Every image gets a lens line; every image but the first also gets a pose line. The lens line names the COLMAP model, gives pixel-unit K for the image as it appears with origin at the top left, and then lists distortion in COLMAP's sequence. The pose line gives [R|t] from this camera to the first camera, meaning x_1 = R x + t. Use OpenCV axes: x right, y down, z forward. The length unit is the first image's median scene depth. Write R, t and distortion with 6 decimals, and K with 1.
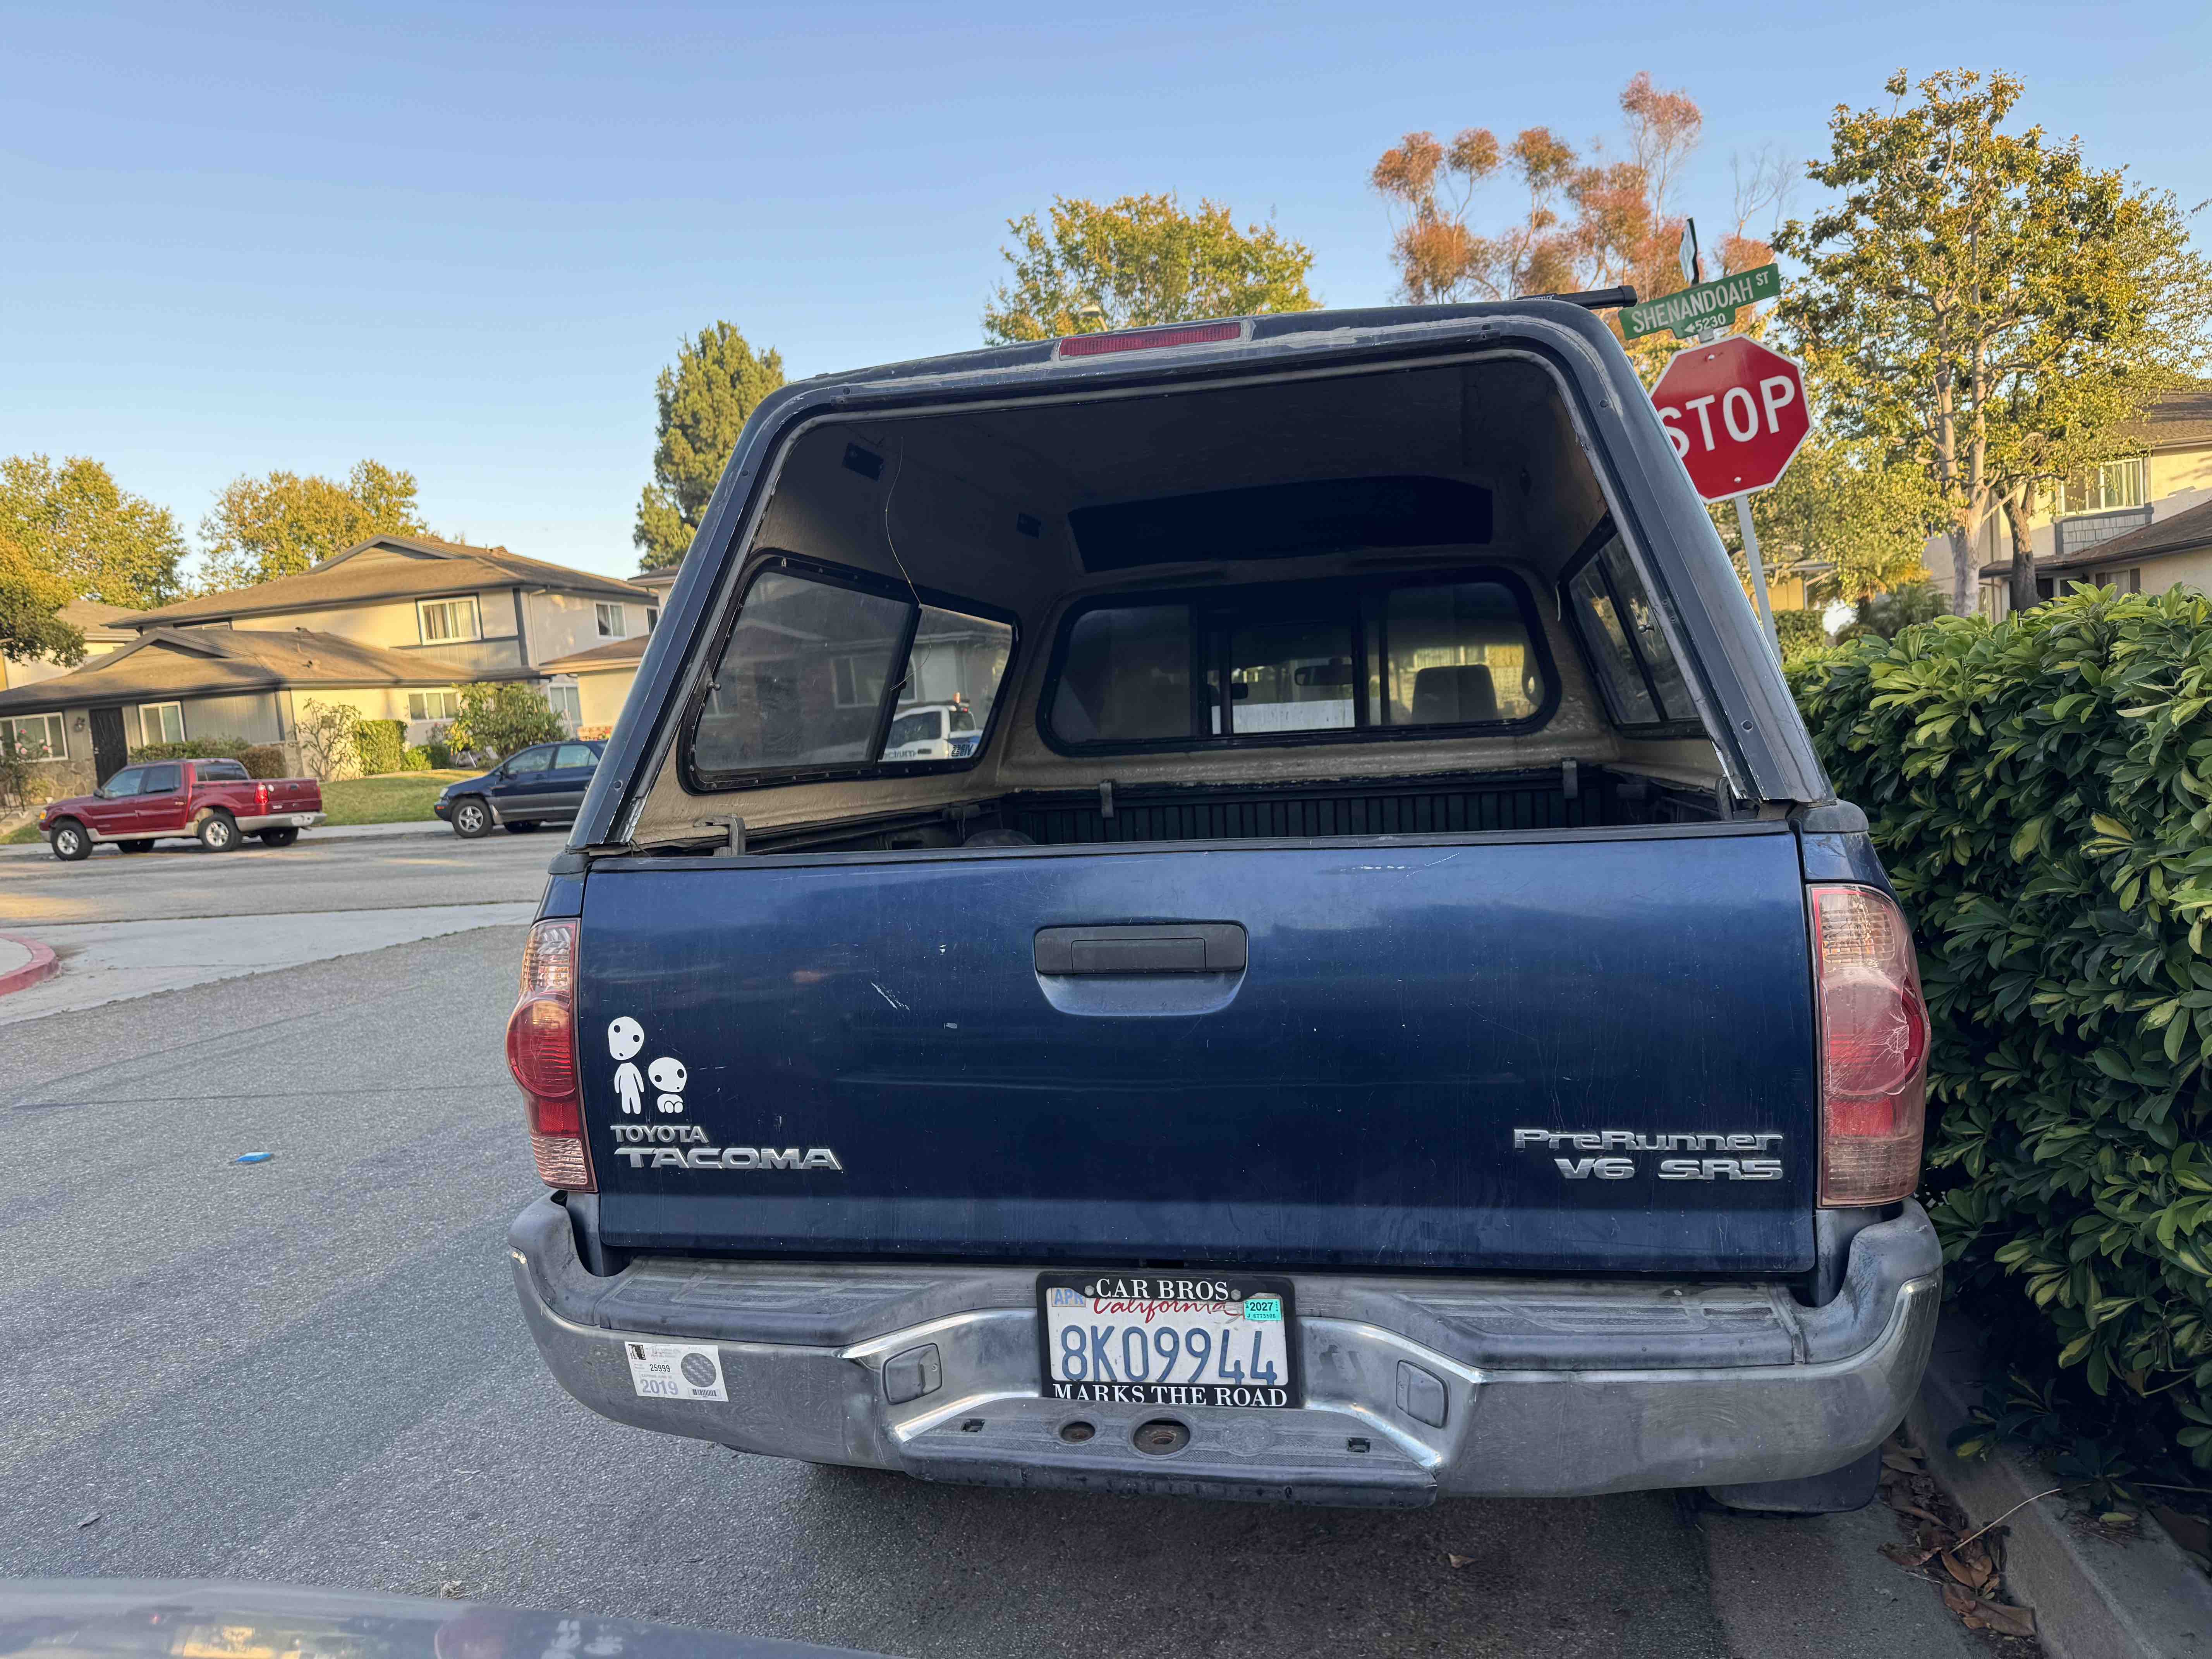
lens RADIAL K [[1626.4, 0, 1034.0], [0, 1626.4, 830.5], [0, 0, 1]] dist [0.150304, -0.301873]
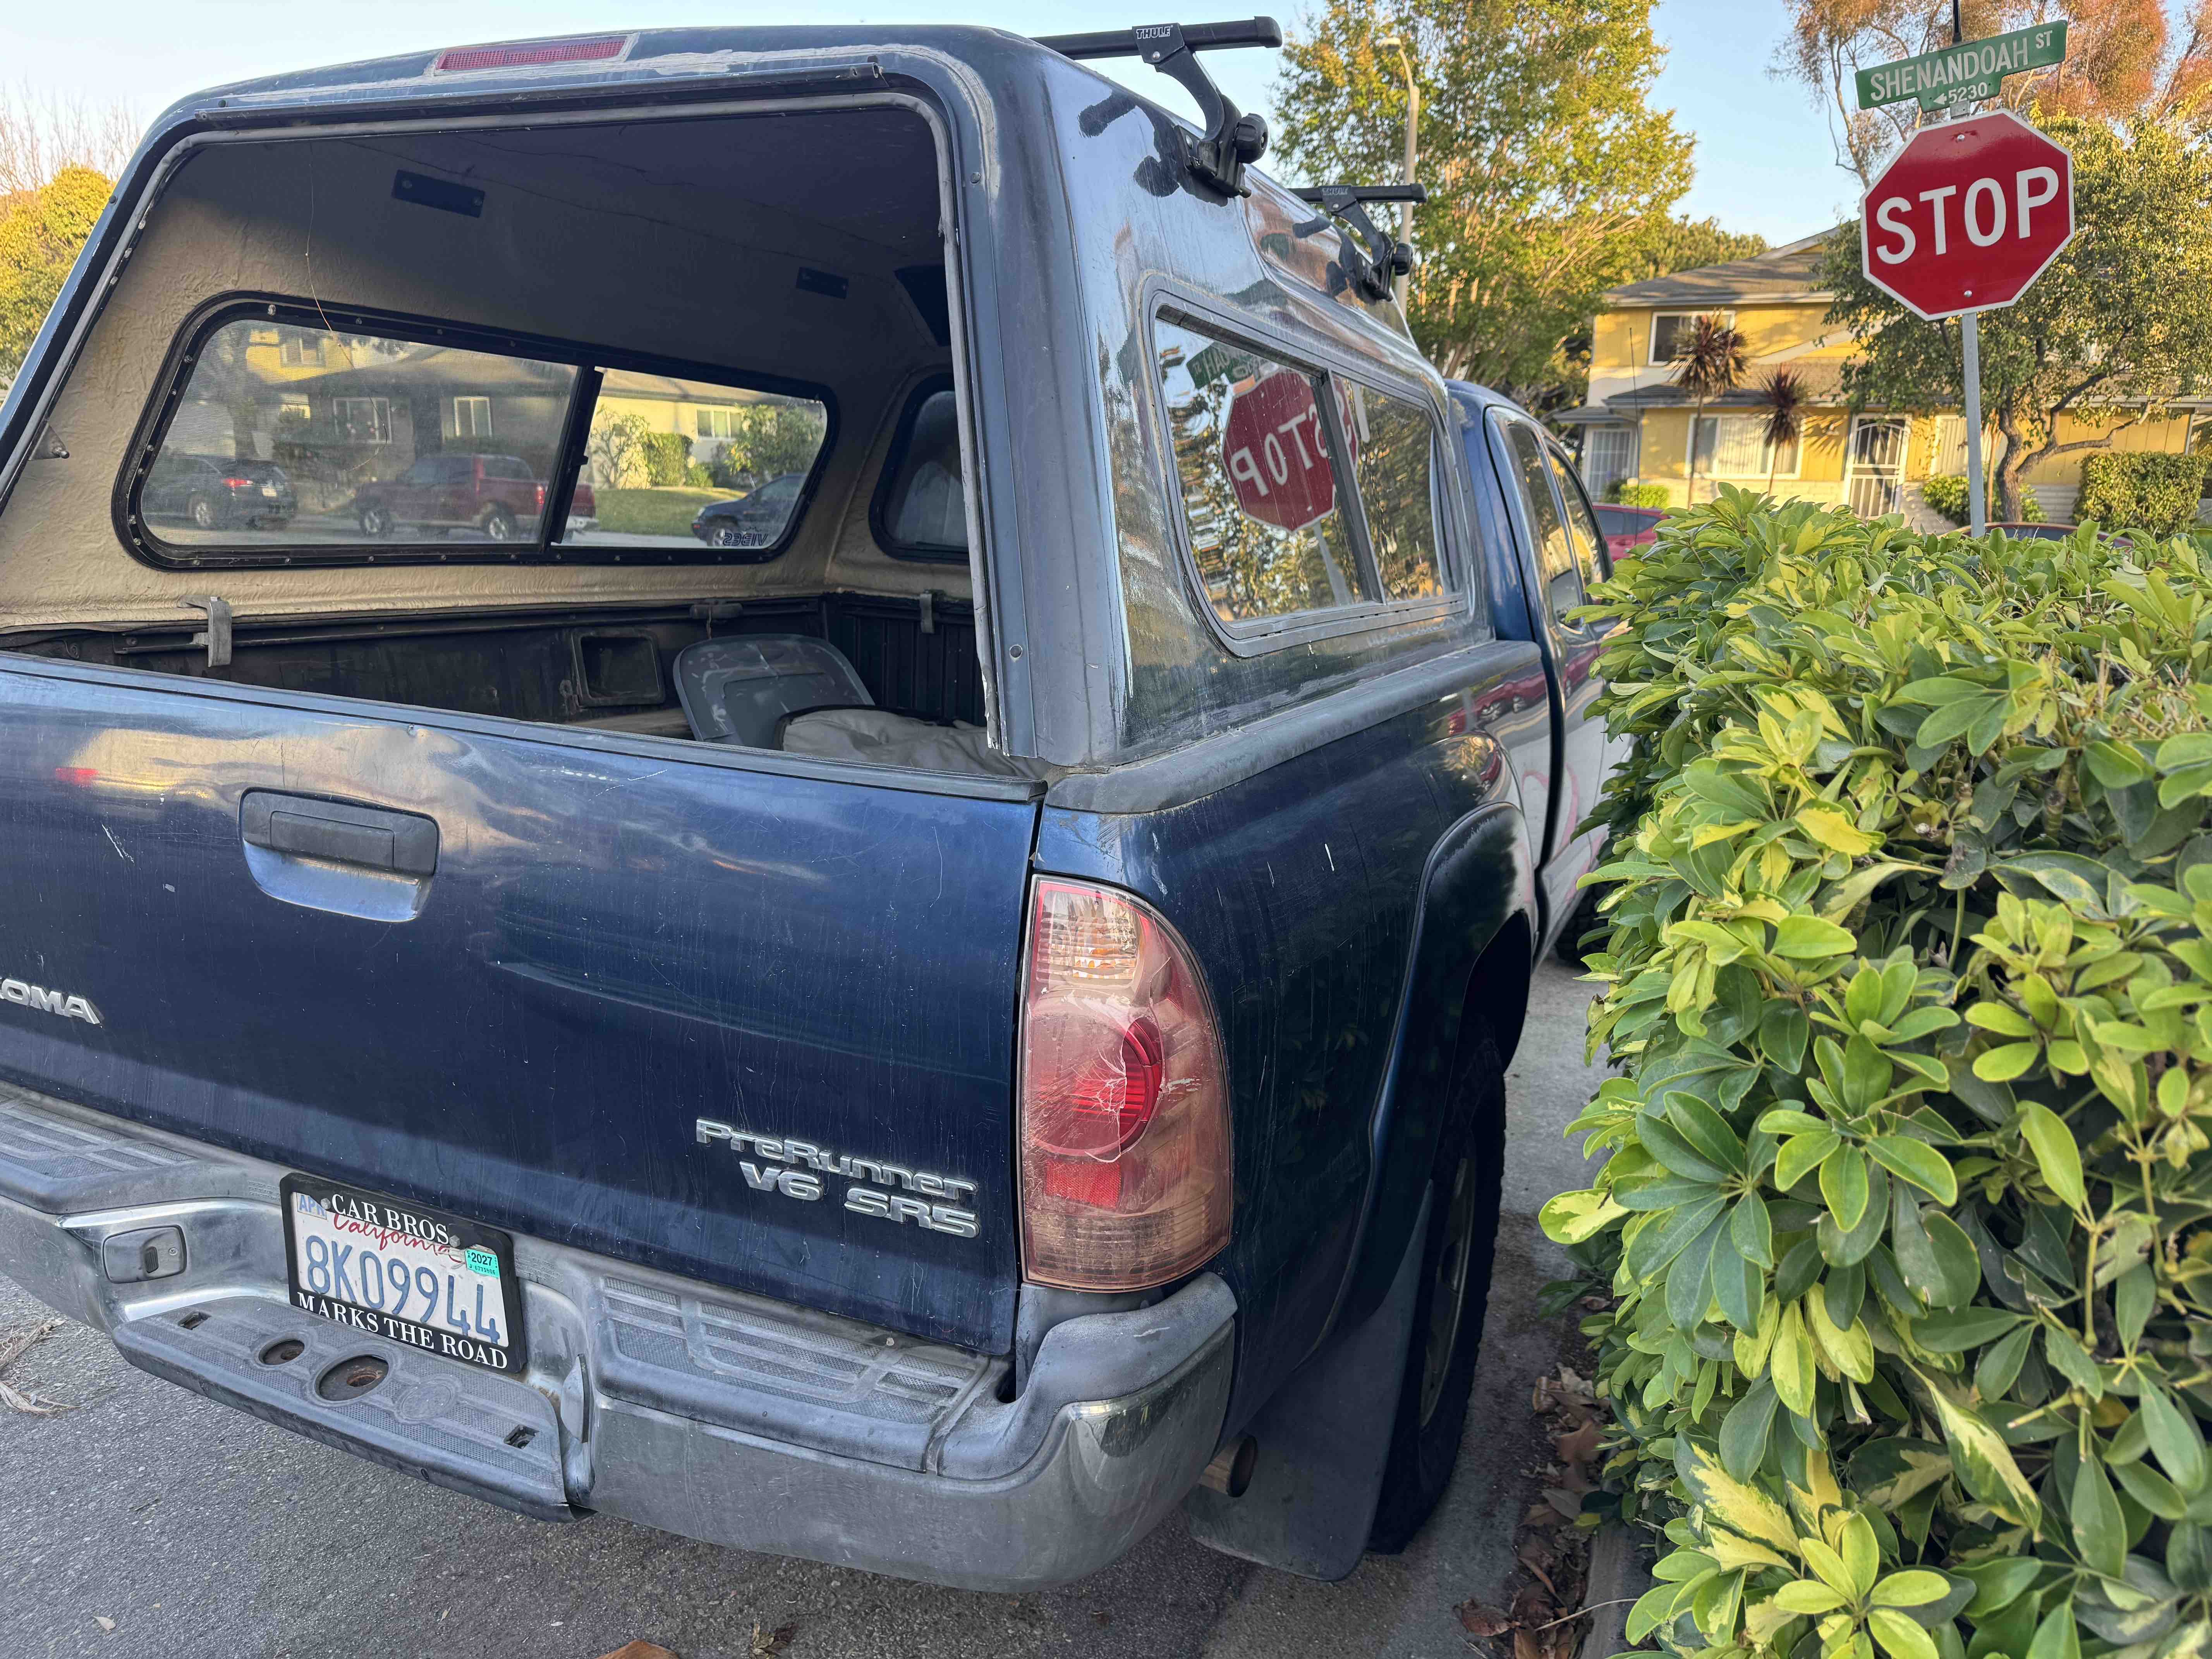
lens RADIAL K [[1549.9, 0, 1222.5], [0, 1549.9, 823.5], [0, 0, 1]] dist [0.088184, -0.117566]
pose [[0.974767, 0.136208, -0.176854, 0.614583], [-0.107177, 0.980544, 0.164461, -0.105221], [0.195814, -0.141356, 0.970400, 0.309913]]
